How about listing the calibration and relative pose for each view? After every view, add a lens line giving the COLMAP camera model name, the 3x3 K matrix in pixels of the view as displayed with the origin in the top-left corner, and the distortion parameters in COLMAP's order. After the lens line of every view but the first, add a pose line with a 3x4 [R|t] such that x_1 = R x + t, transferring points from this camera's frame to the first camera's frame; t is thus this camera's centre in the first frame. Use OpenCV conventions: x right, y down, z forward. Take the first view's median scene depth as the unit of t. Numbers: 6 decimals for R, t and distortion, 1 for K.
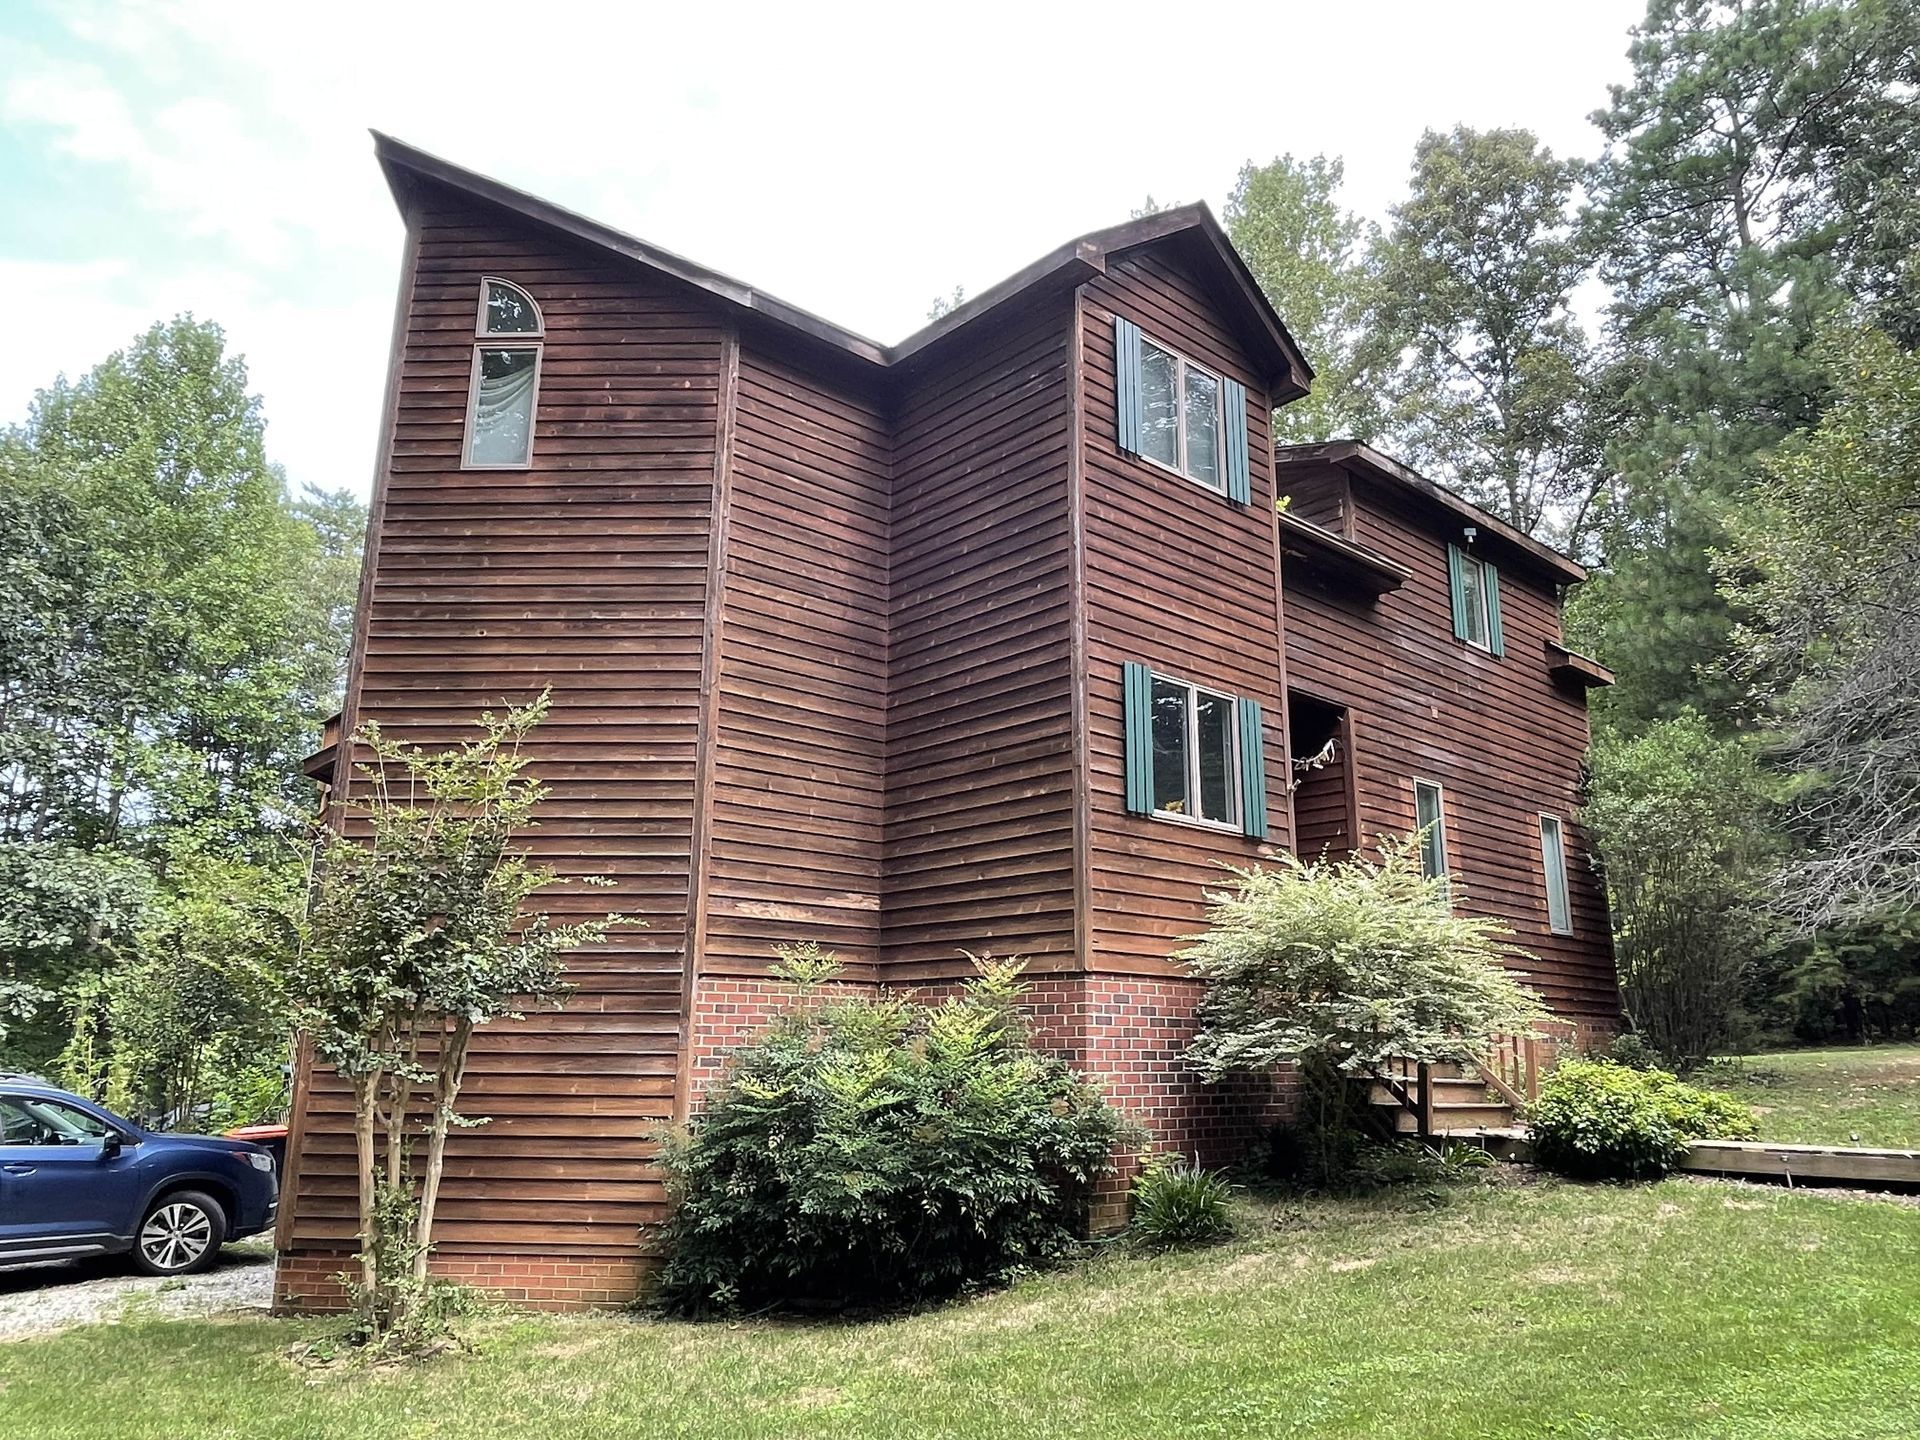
lens RADIAL K [[1298.8, 0, 953.9], [0, 1298.8, 722.9], [0, 0, 1]] dist [0.074306, 0.001282]
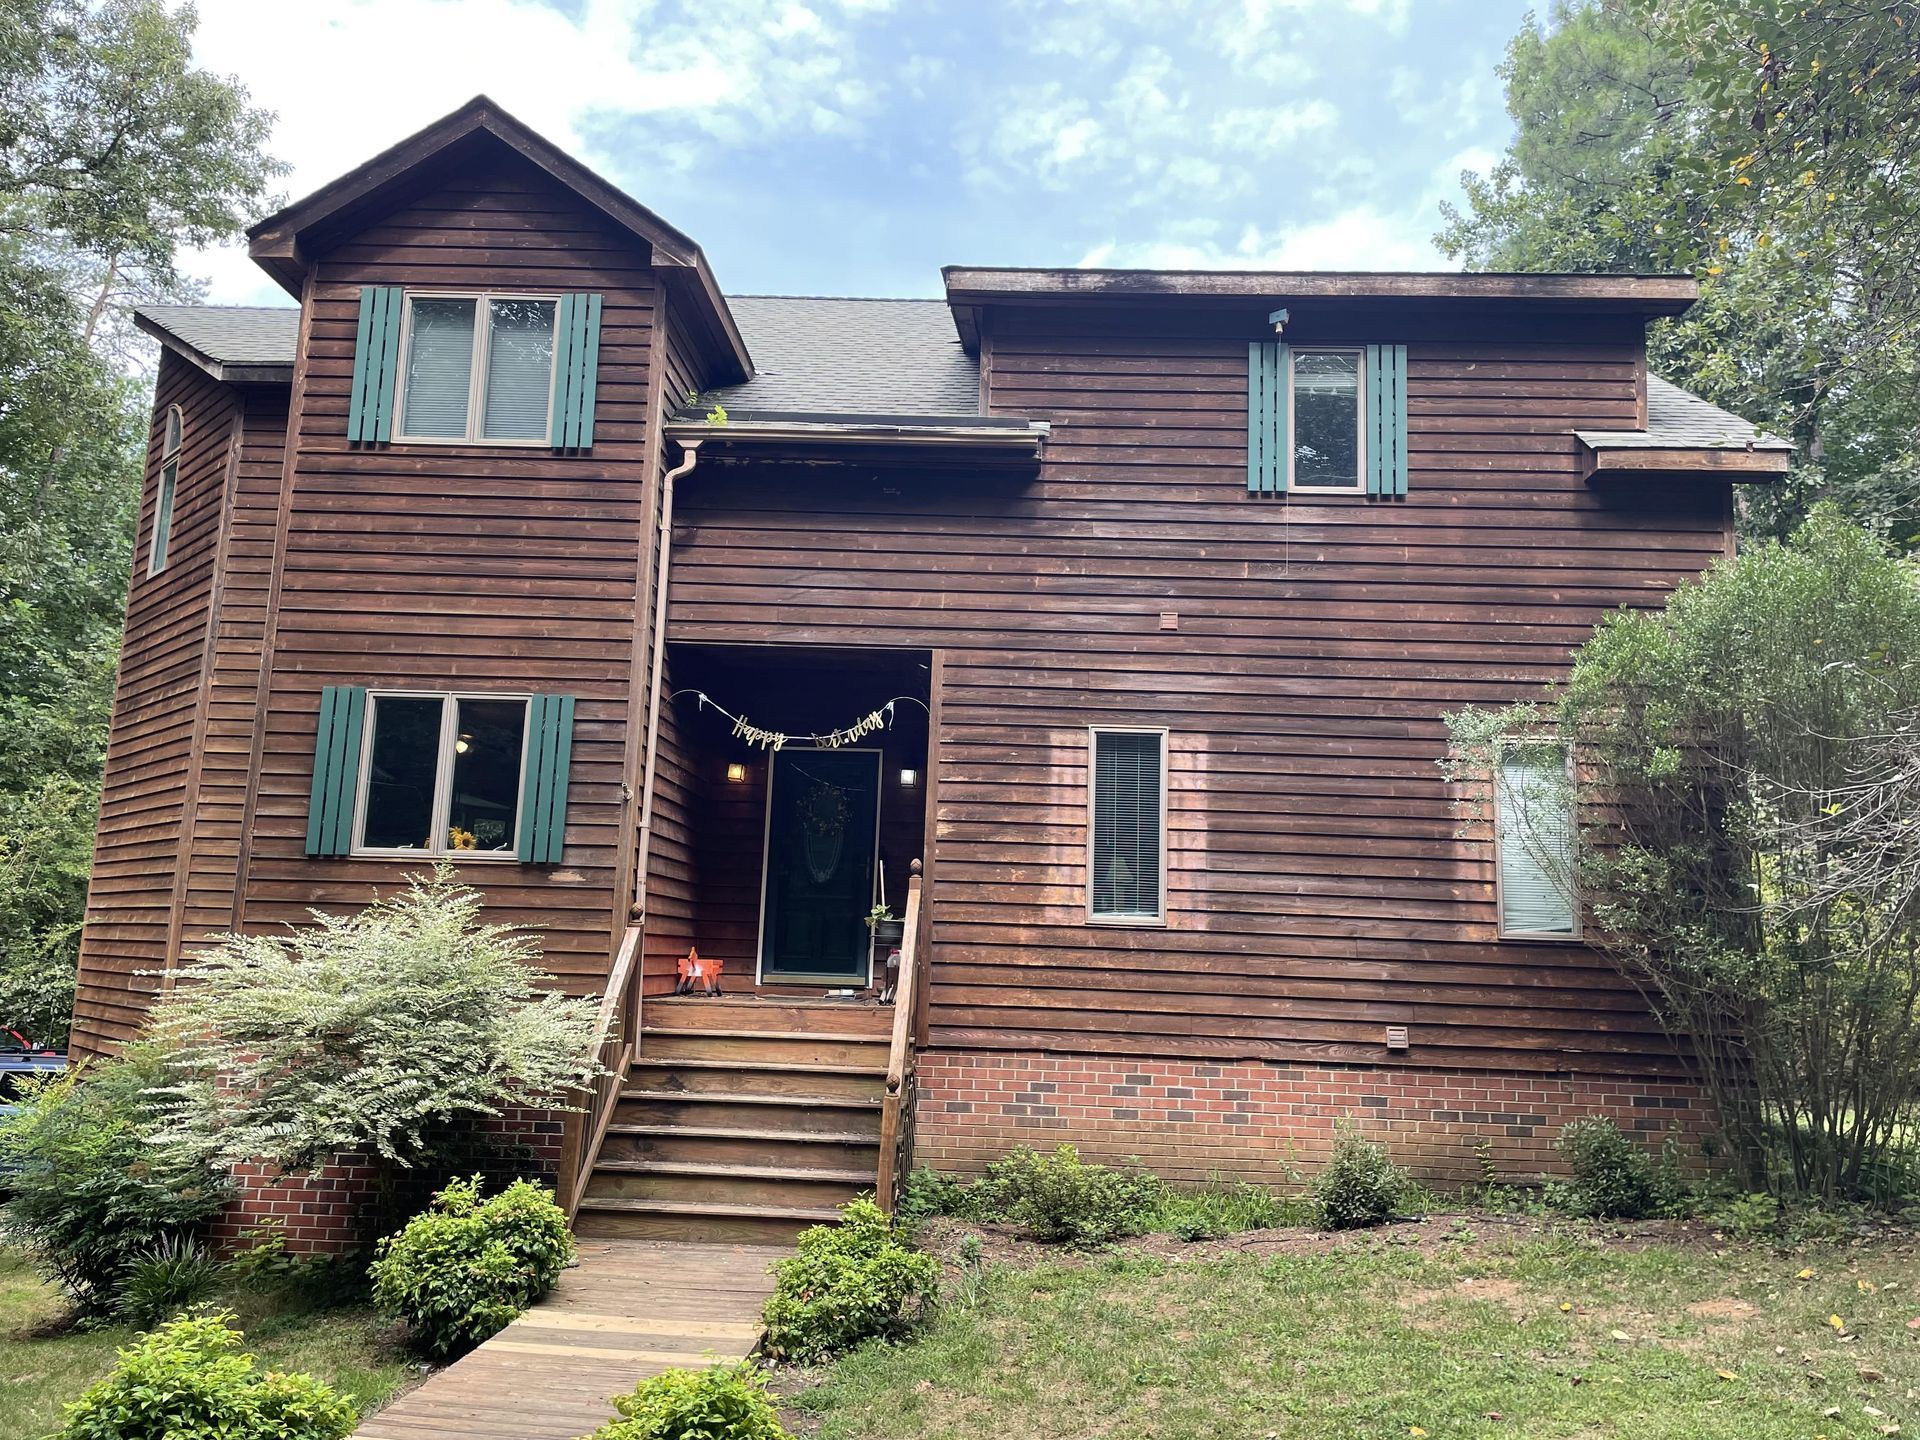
lens RADIAL K [[1298.8, 0, 961.3], [0, 1298.8, 724.2], [0, 0, 1]] dist [0.074306, 0.001282]
pose [[0.717919, -0.083734, -0.691072, 0.949394], [0.142837, 0.989335, 0.028513, 0.013337], [0.681315, -0.119181, 0.722223, 0.555066]]
